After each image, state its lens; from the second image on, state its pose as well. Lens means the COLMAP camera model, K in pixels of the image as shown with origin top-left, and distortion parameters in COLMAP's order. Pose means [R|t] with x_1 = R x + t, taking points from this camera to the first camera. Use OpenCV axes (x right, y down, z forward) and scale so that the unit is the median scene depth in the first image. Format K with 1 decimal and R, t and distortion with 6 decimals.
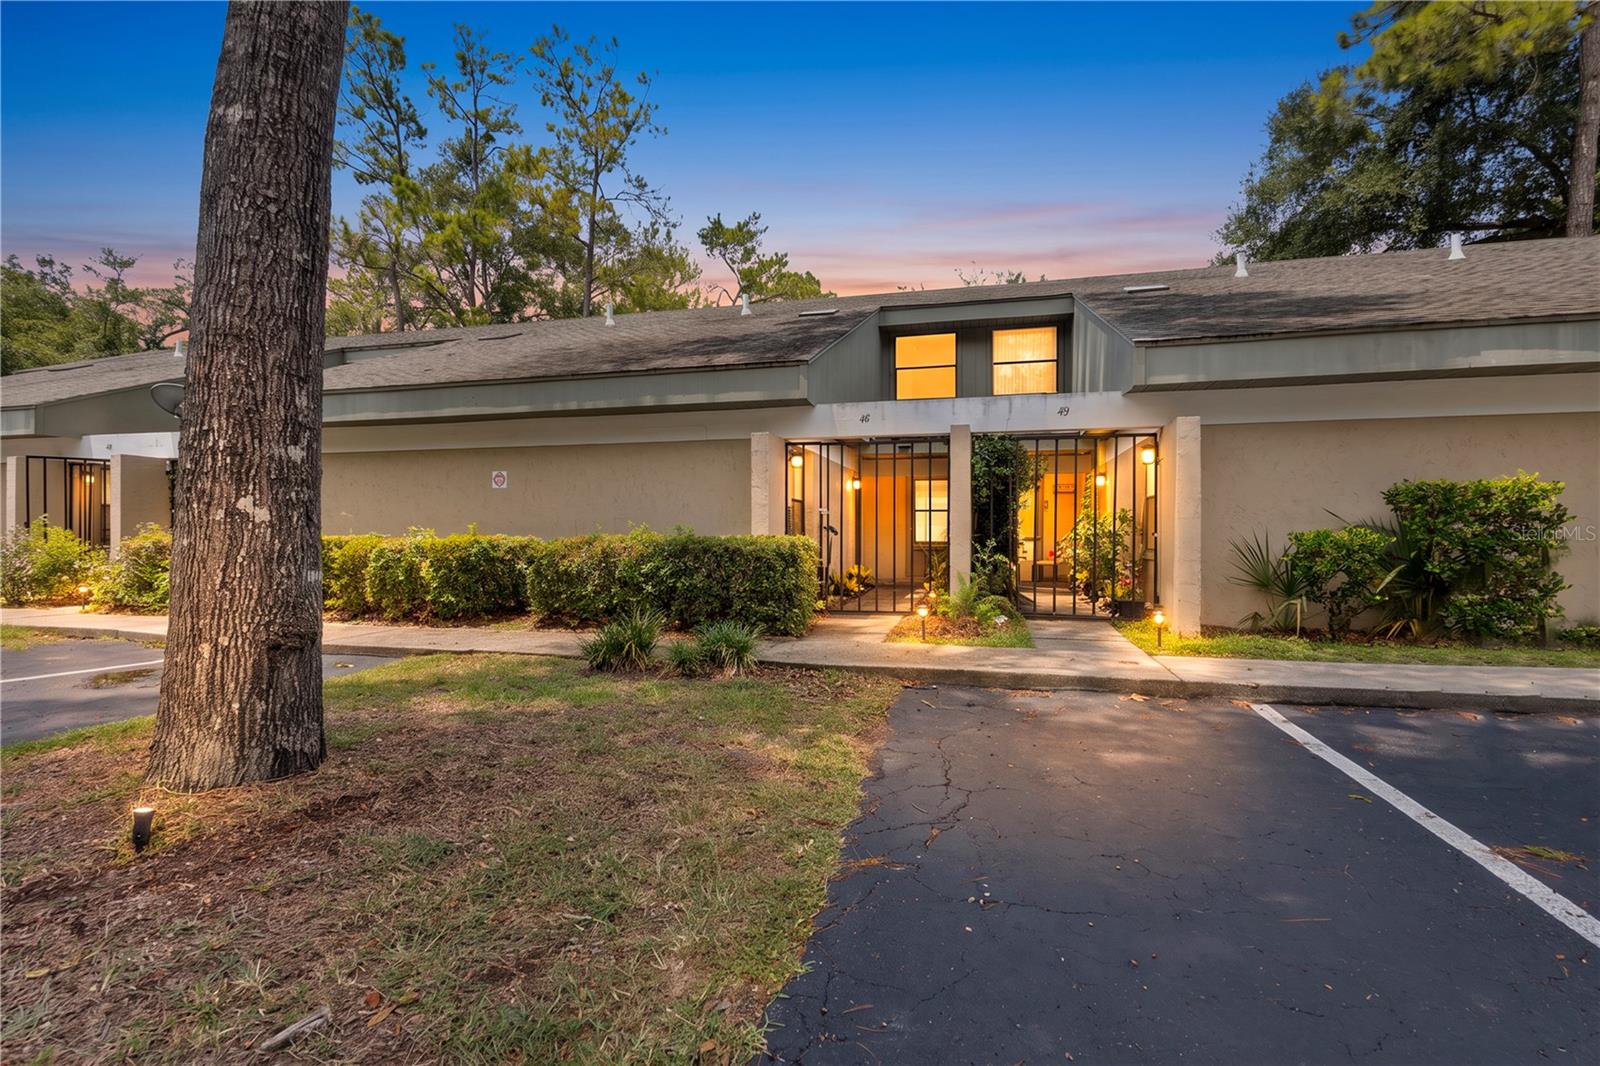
lens RADIAL K [[732.8, 0, 805.1], [0, 732.8, 531.1], [0, 0, 1]] dist [0.003295, 0.000136]
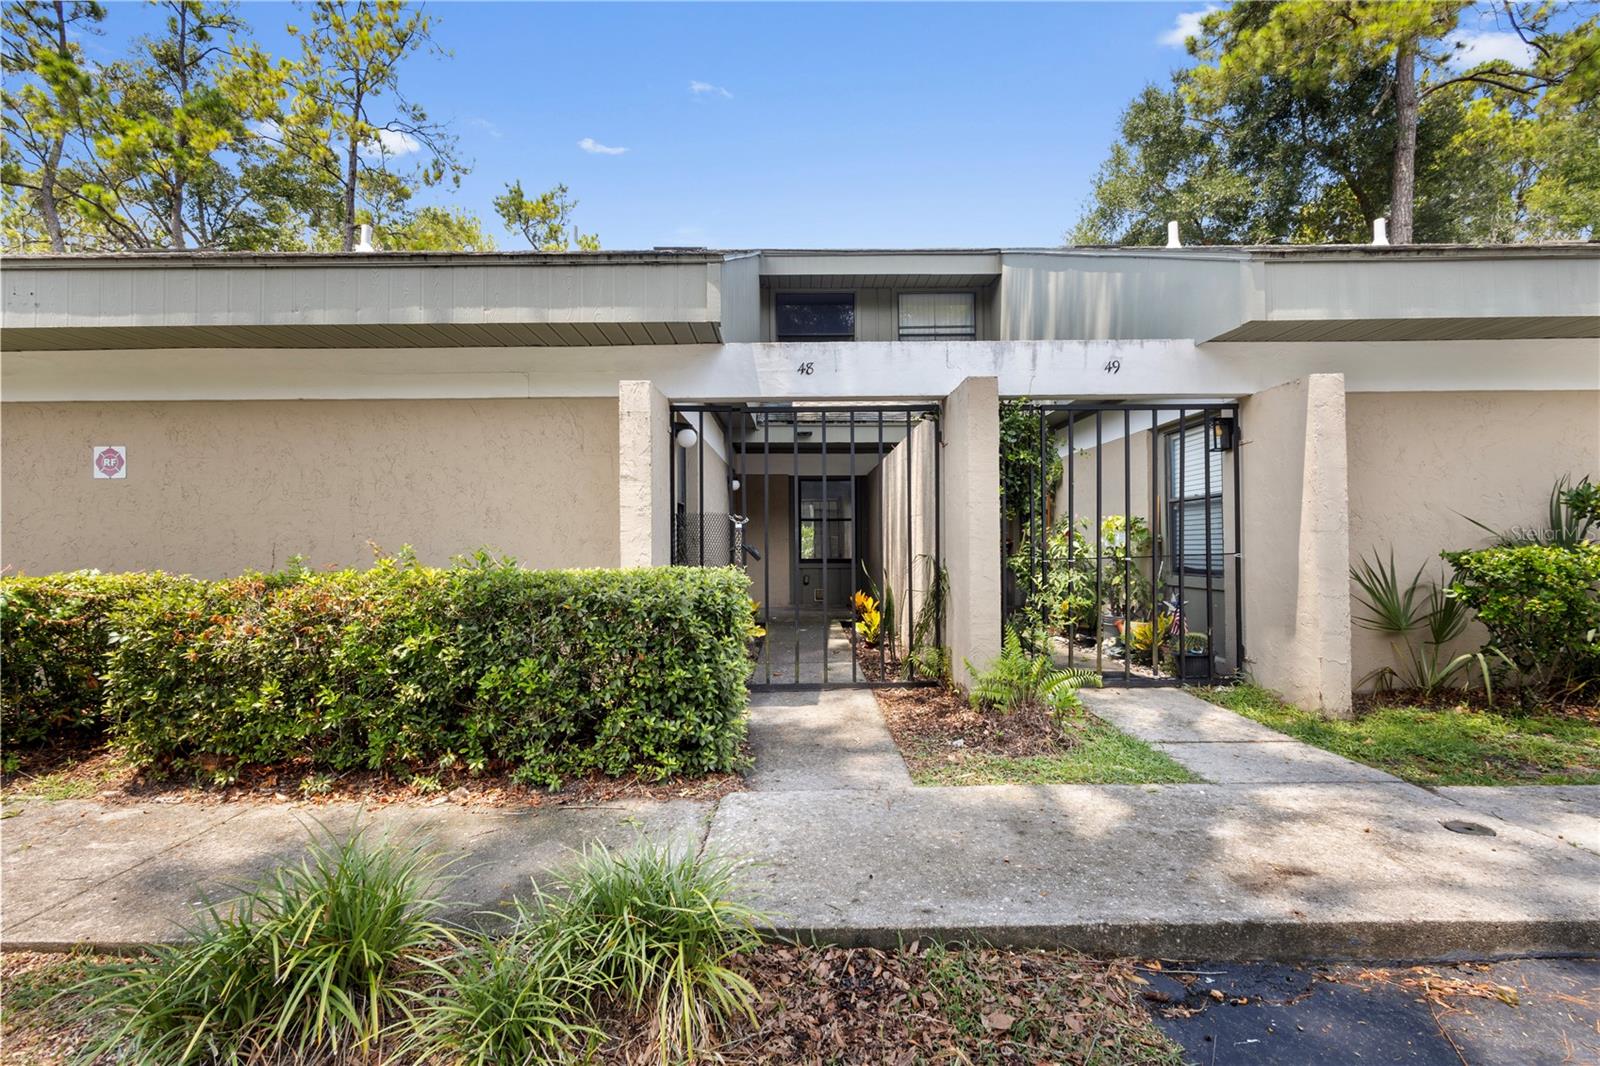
lens RADIAL K [[747.8, 0, 800.0], [0, 747.8, 533.0], [0, 0, 1]] dist [0.006989, -0.000283]
pose [[0.970695, -0.005829, 0.240243, -0.025384], [0.007966, 0.999937, -0.007923, -0.004207], [-0.240182, 0.009605, 0.970680, 0.138198]]
